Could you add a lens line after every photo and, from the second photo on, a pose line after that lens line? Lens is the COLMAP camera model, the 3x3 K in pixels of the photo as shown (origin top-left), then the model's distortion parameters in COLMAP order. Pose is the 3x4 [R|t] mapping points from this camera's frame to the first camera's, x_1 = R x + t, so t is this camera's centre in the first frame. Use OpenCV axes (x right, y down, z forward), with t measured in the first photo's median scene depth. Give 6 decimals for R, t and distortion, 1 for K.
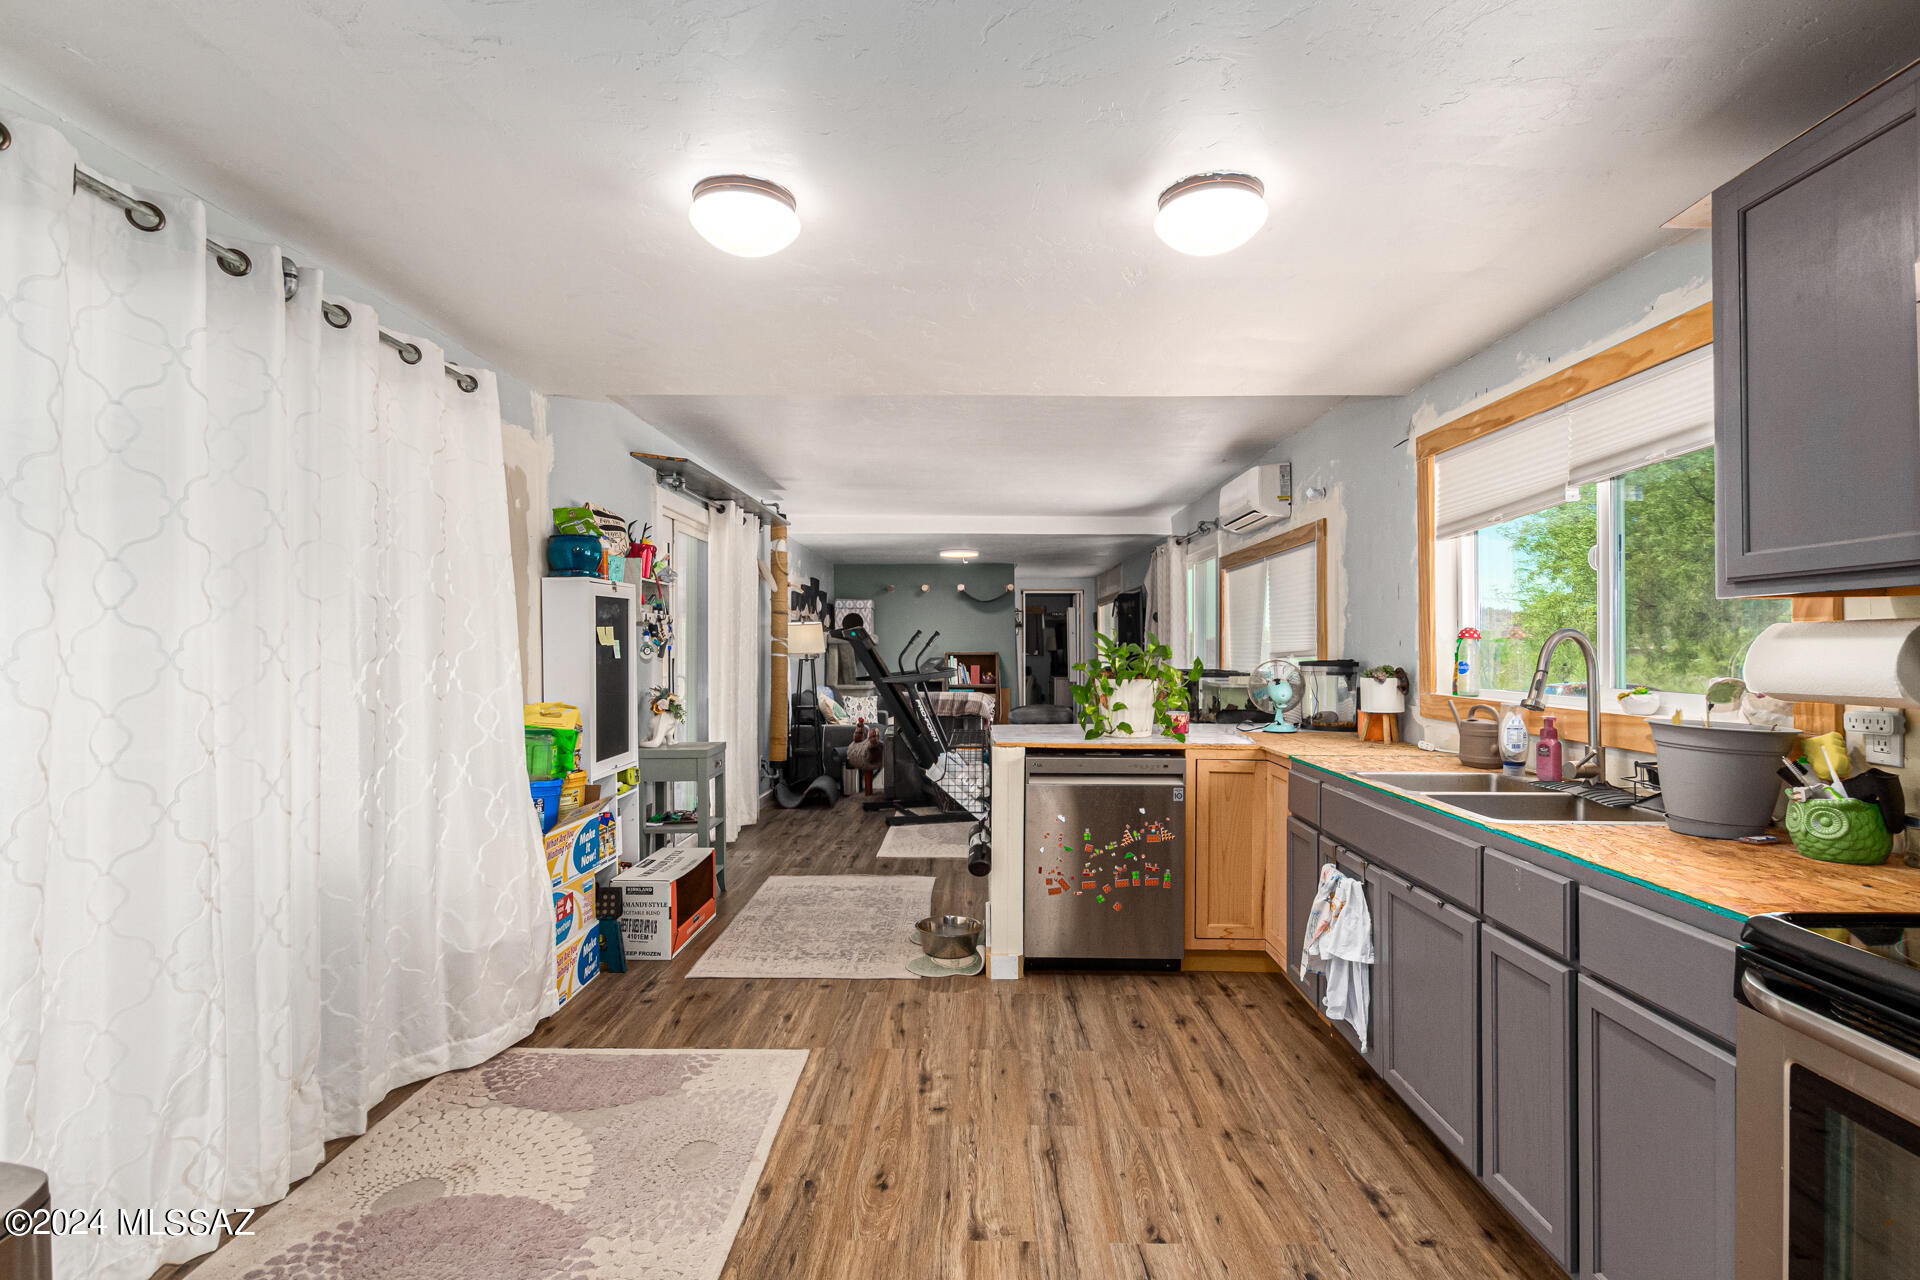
lens RADIAL K [[917.6, 0, 961.2], [0, 917.6, 642.3], [0, 0, 1]] dist [0.017505, 0.000366]
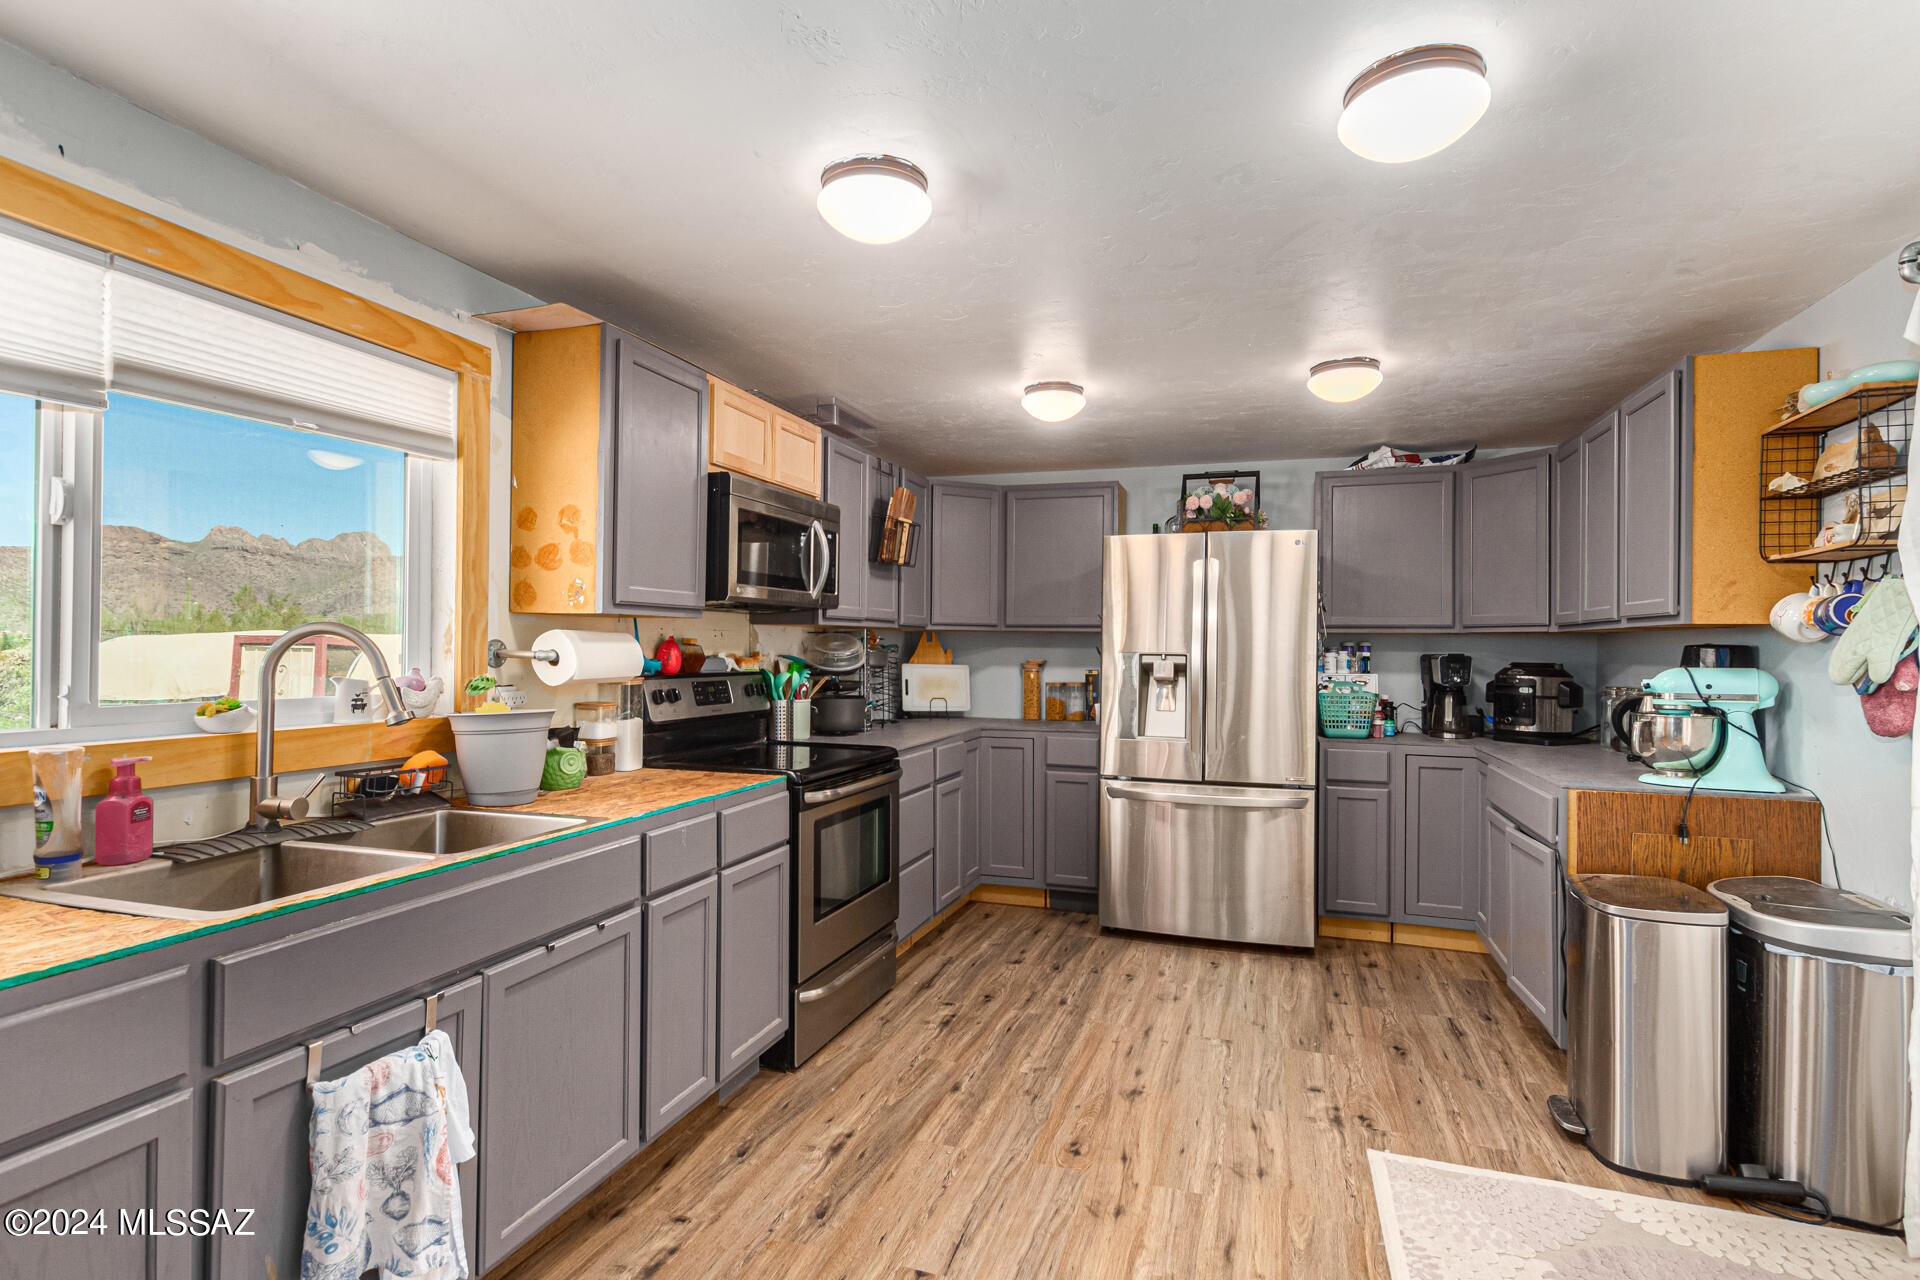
lens RADIAL K [[917.6, 0, 964.2], [0, 917.6, 645.1], [0, 0, 1]] dist [0.017505, 0.000366]
pose [[-0.951930, -0.006638, 0.306244, -0.113330], [-0.008328, 0.999956, -0.004211, 0.003301], [-0.306202, -0.006559, -0.951944, 1.862375]]
